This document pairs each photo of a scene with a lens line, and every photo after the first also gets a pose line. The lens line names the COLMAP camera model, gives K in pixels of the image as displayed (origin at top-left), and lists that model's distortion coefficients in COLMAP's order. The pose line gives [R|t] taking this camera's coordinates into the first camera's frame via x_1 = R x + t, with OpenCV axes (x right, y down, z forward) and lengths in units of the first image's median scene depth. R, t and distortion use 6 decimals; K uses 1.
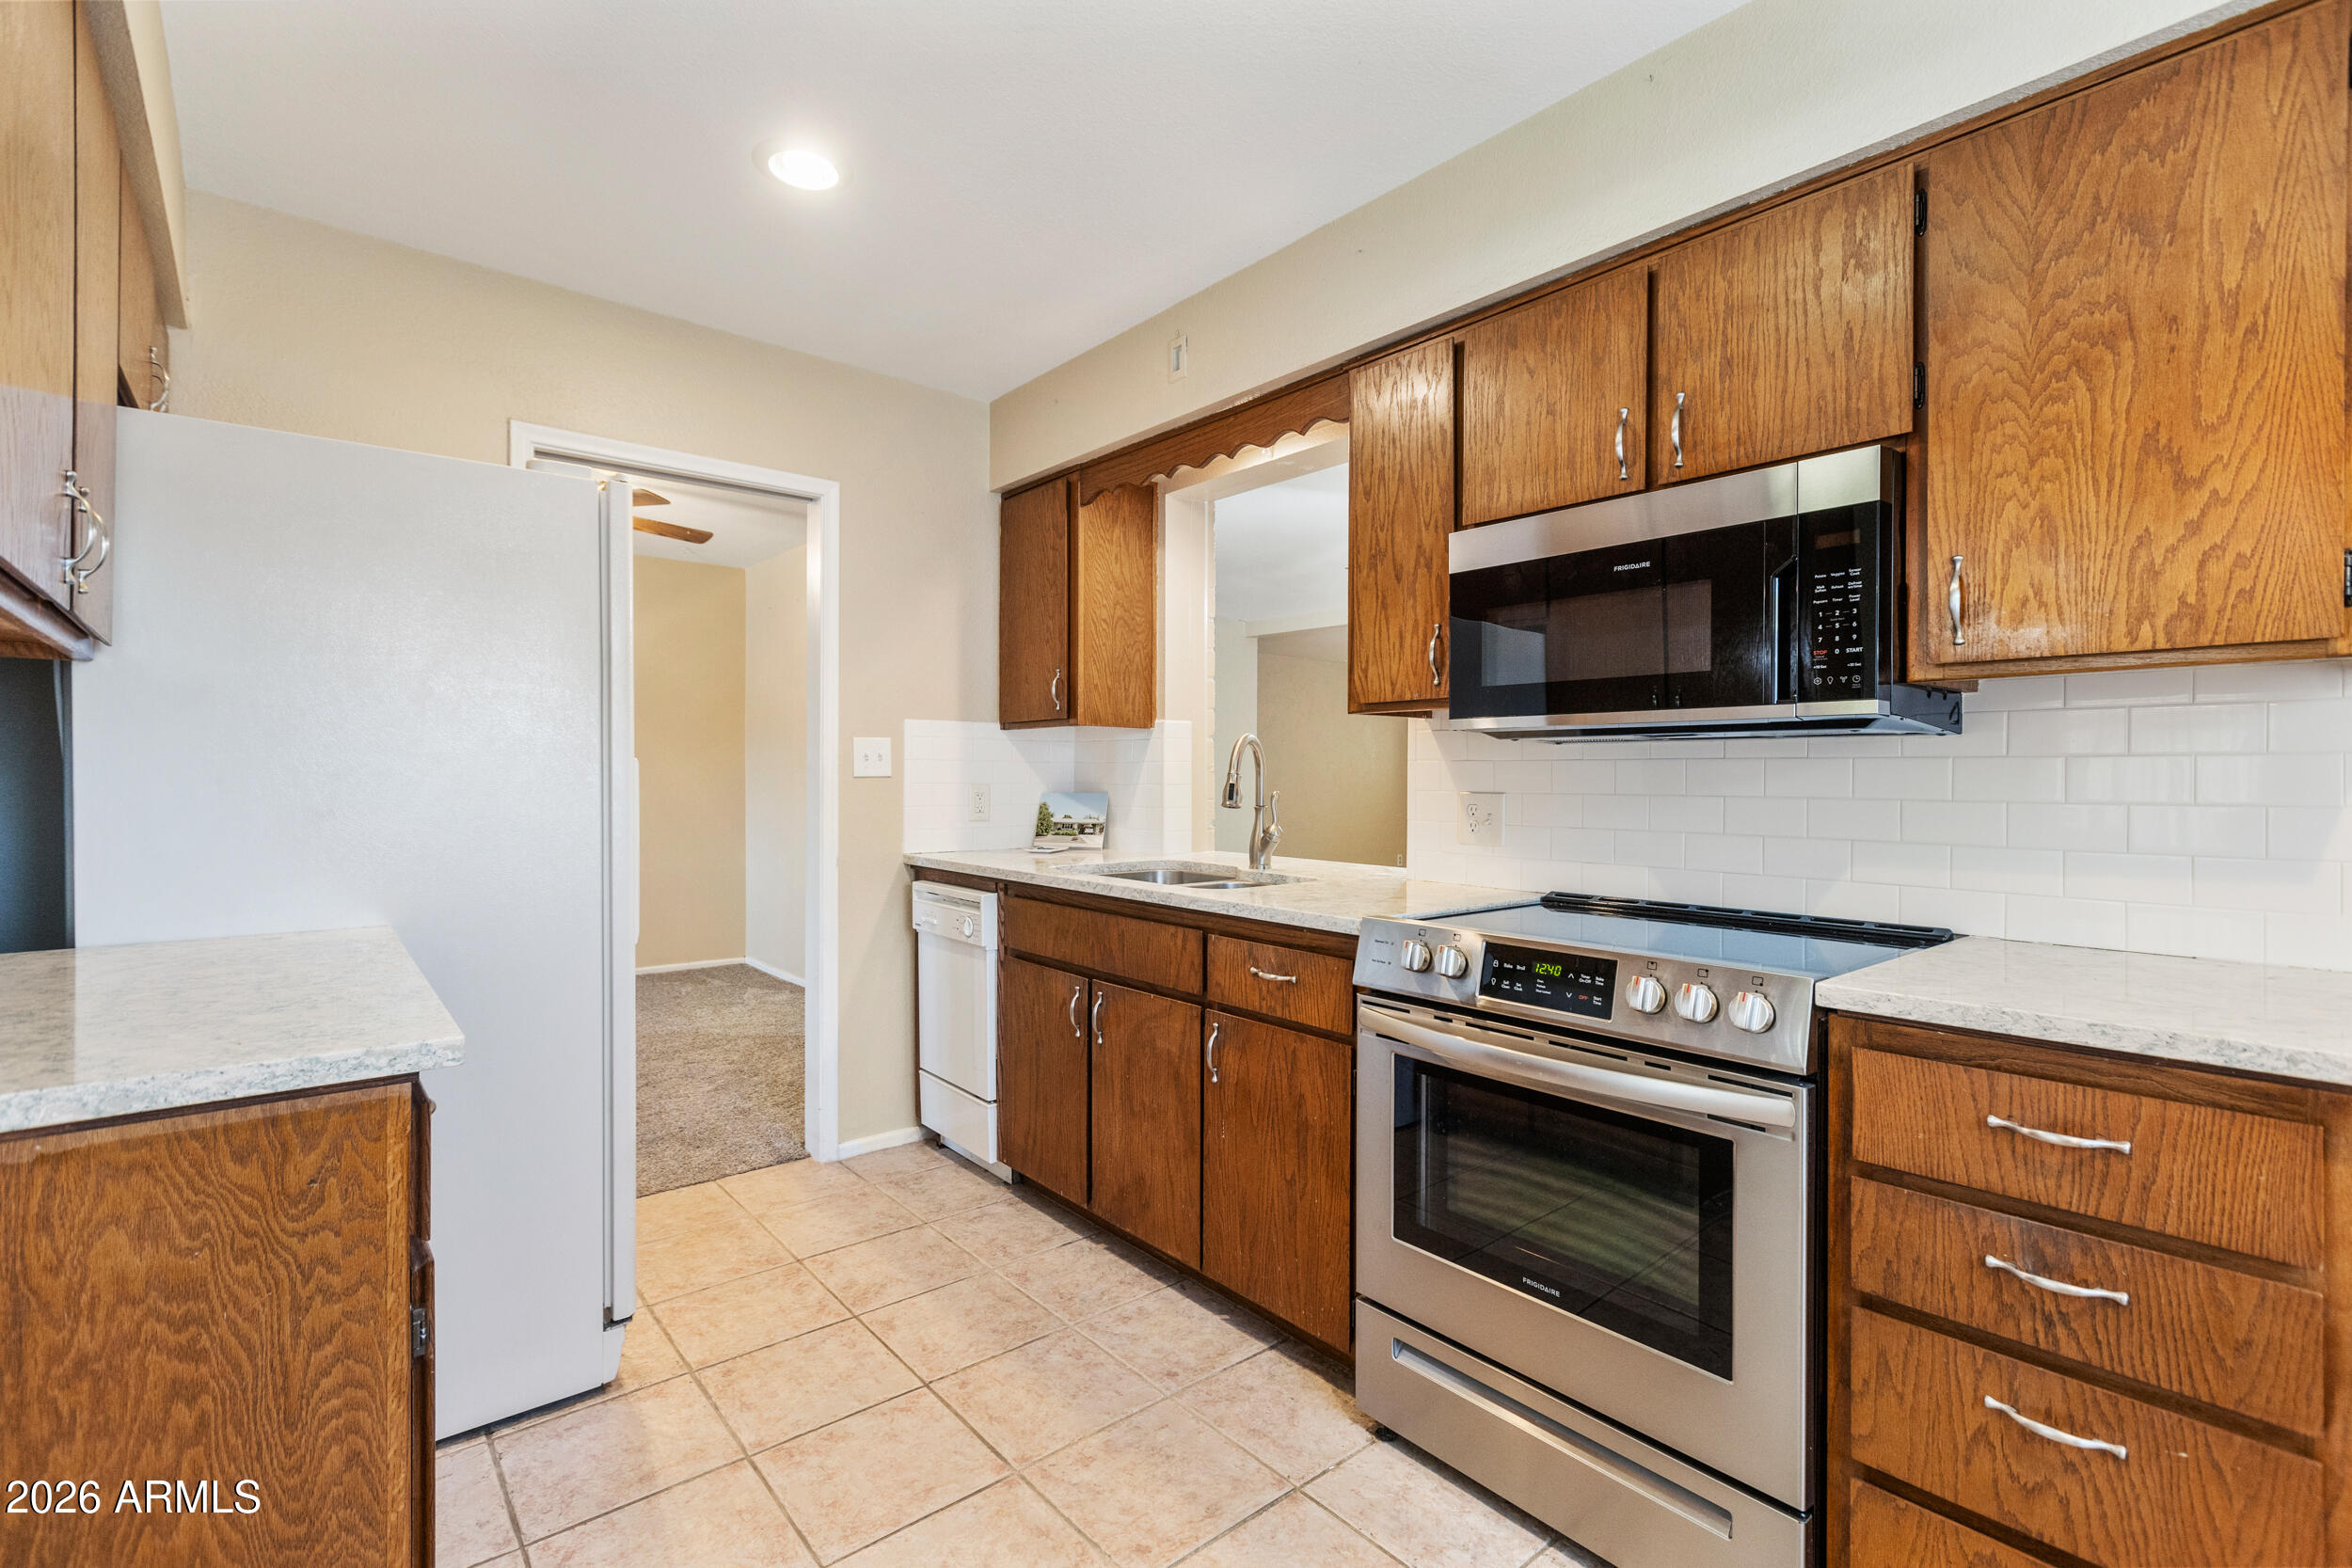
lens RADIAL K [[1065.4, 0, 1180.2], [0, 1065.4, 773.6], [0, 0, 1]] dist [-0.000974, -0.001008]
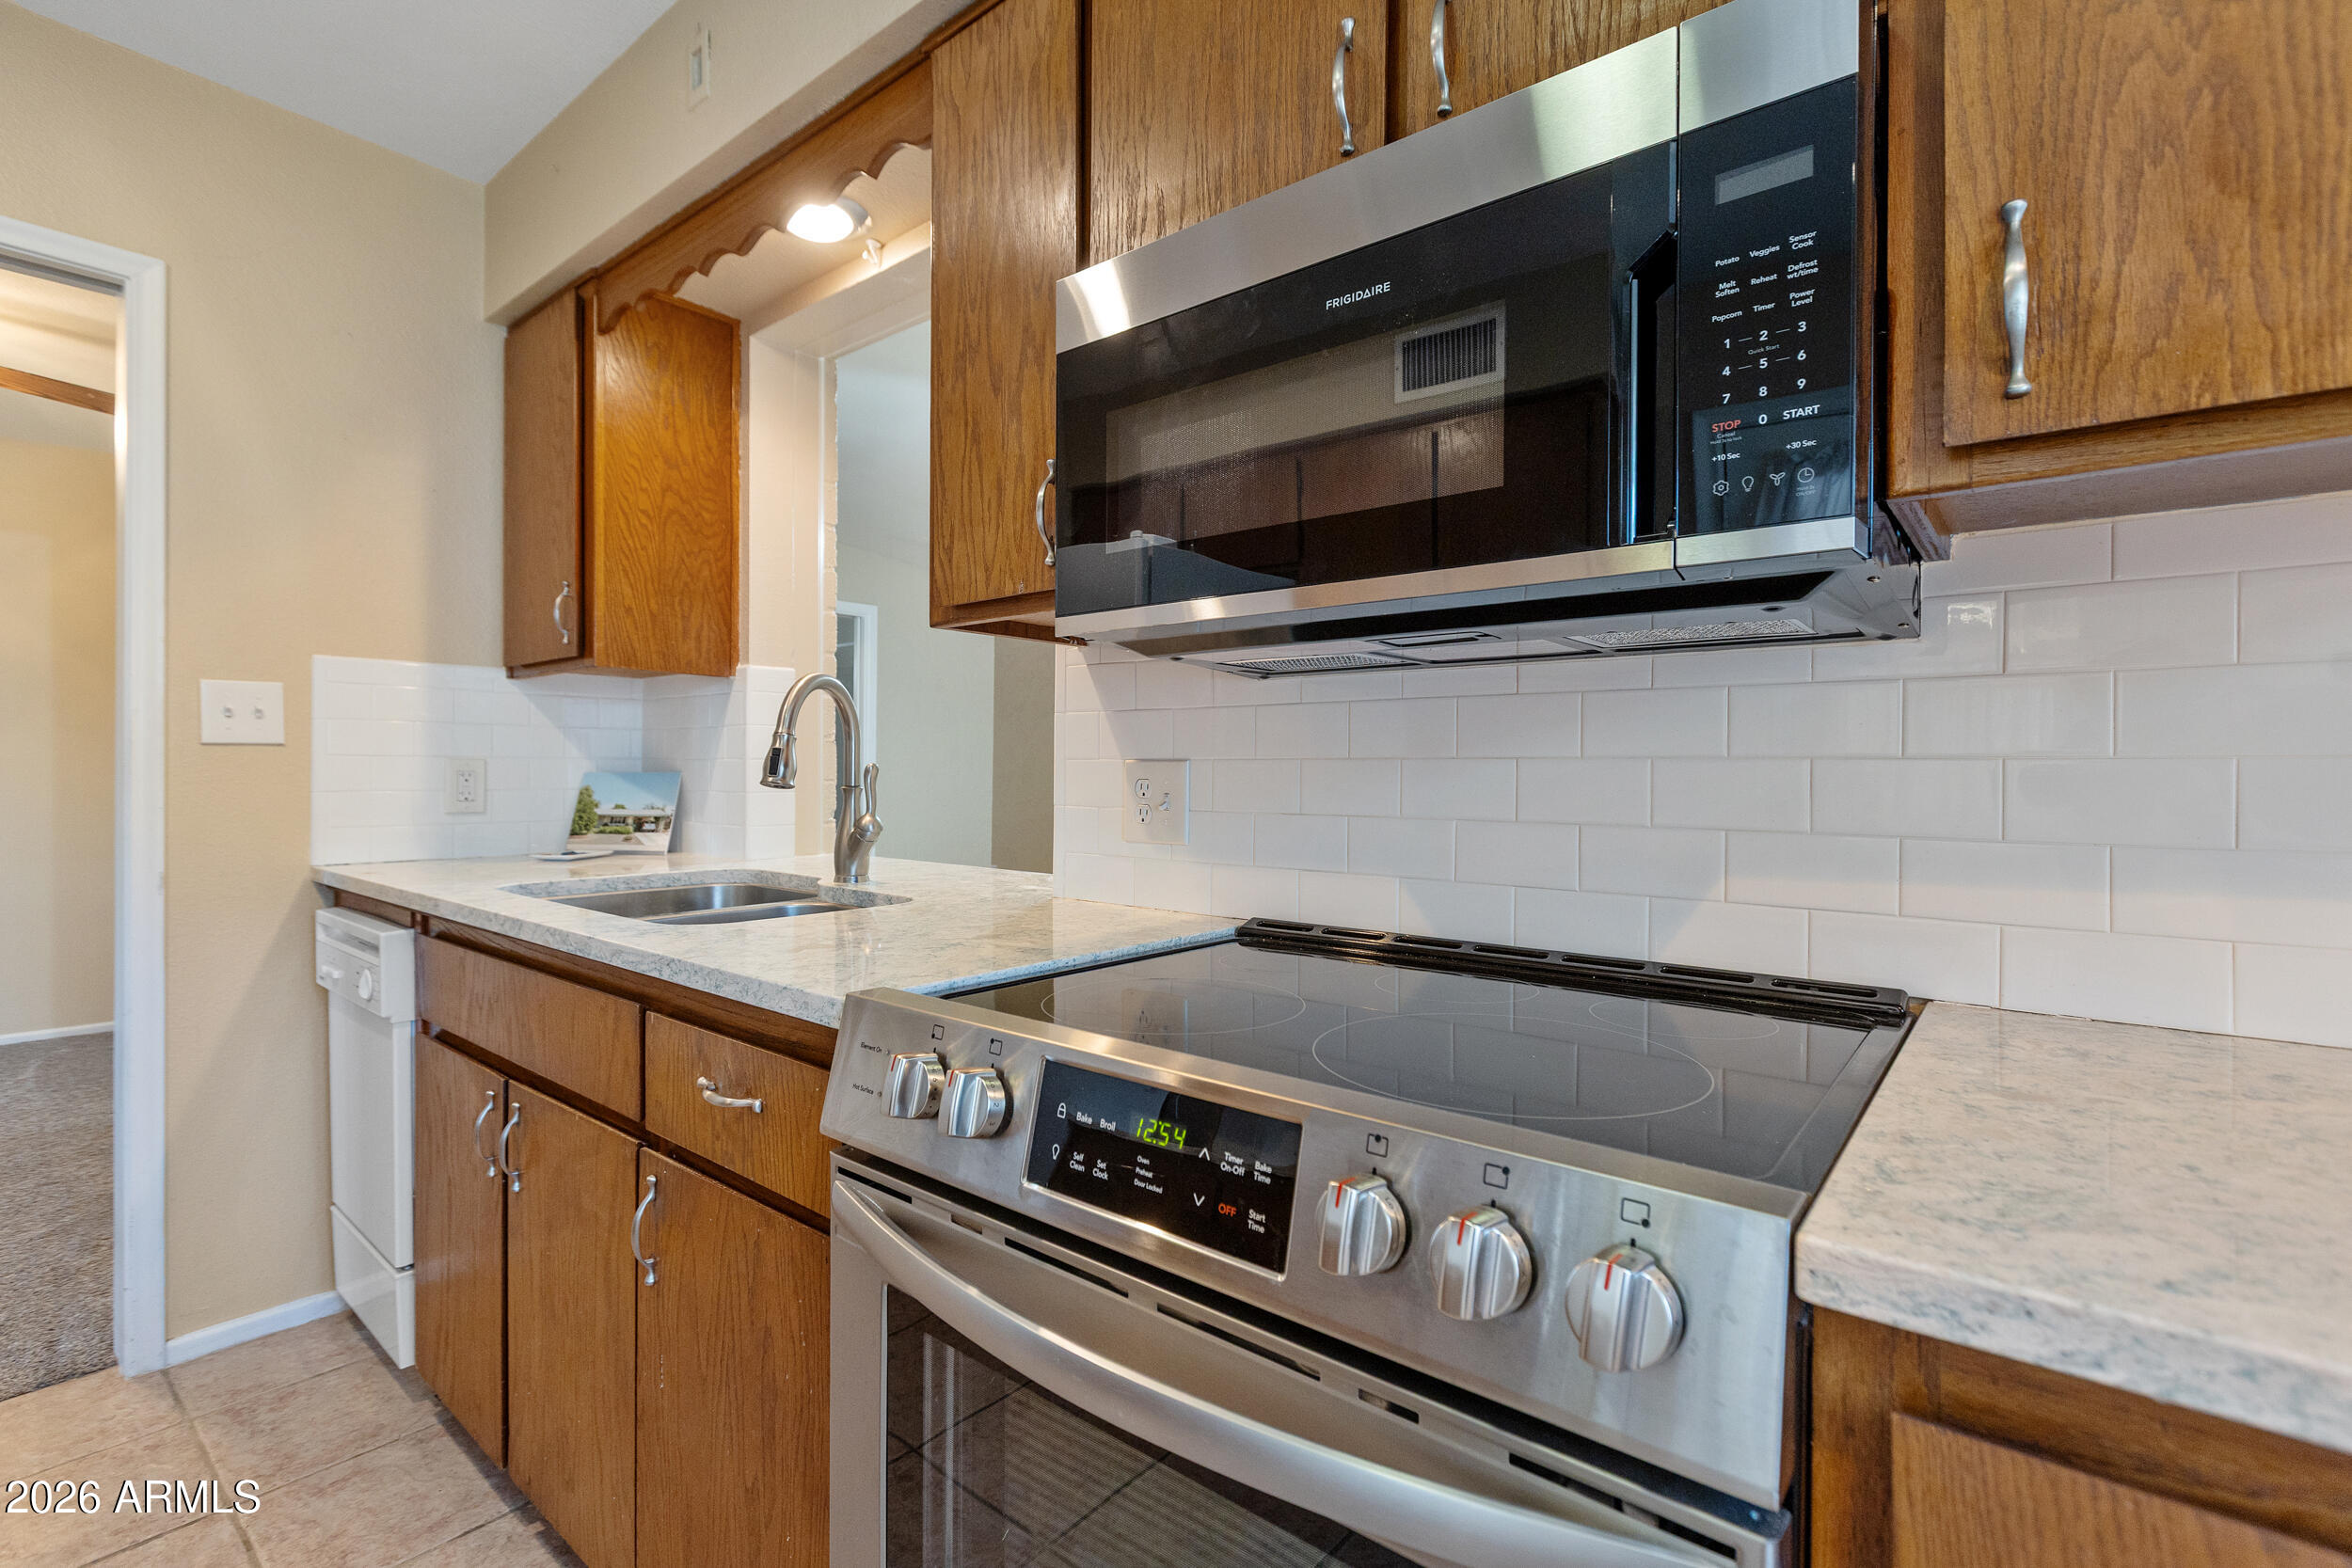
lens RADIAL K [[1065.4, 0, 1174.7], [0, 1065.4, 764.3], [0, 0, 1]] dist [-0.000974, -0.001008]
pose [[0.983602, 0.001568, 0.180344, 0.195136], [-0.000706, 0.999988, -0.004845, 0.025370], [-0.180349, 0.004638, 0.983592, 0.408008]]
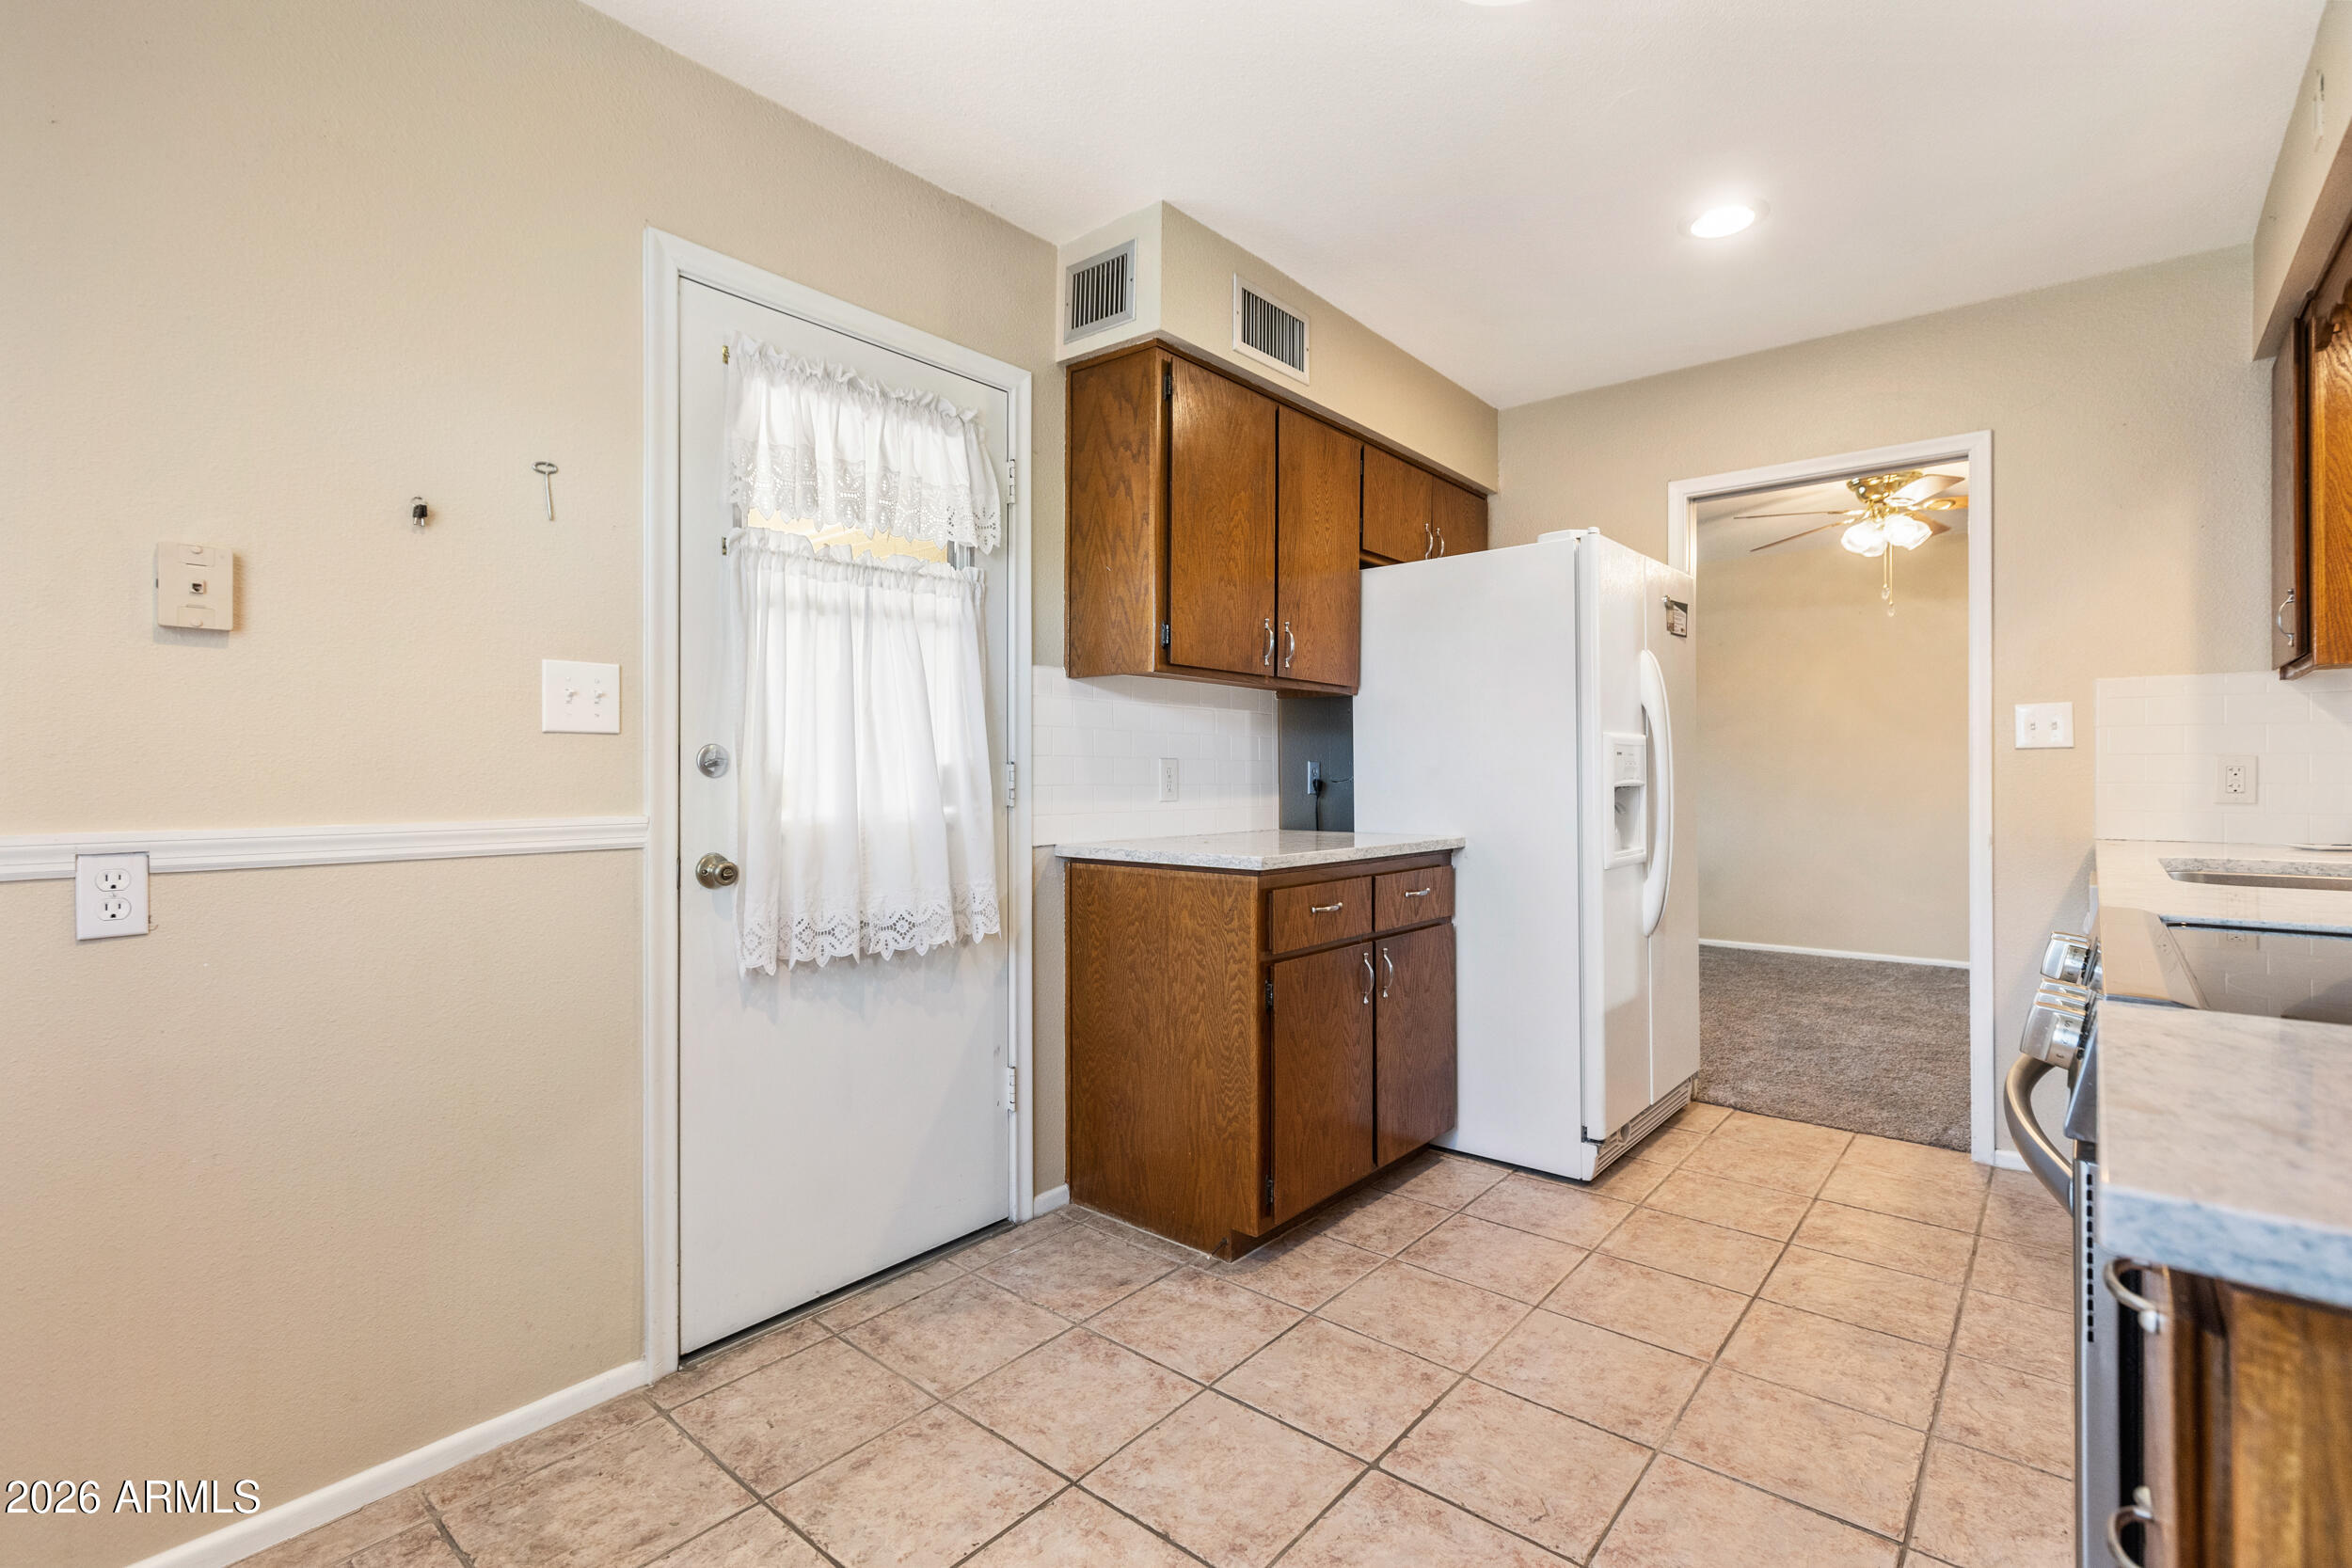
lens RADIAL K [[1065.4, 0, 1166.3], [0, 1065.4, 772.6], [0, 0, 1]] dist [-0.000974, -0.001008]
pose [[0.154125, -0.002092, -0.988049, 0.667542], [0.001430, 0.999997, -0.001894, 0.033910], [0.988050, -0.001121, 0.154127, 0.212851]]
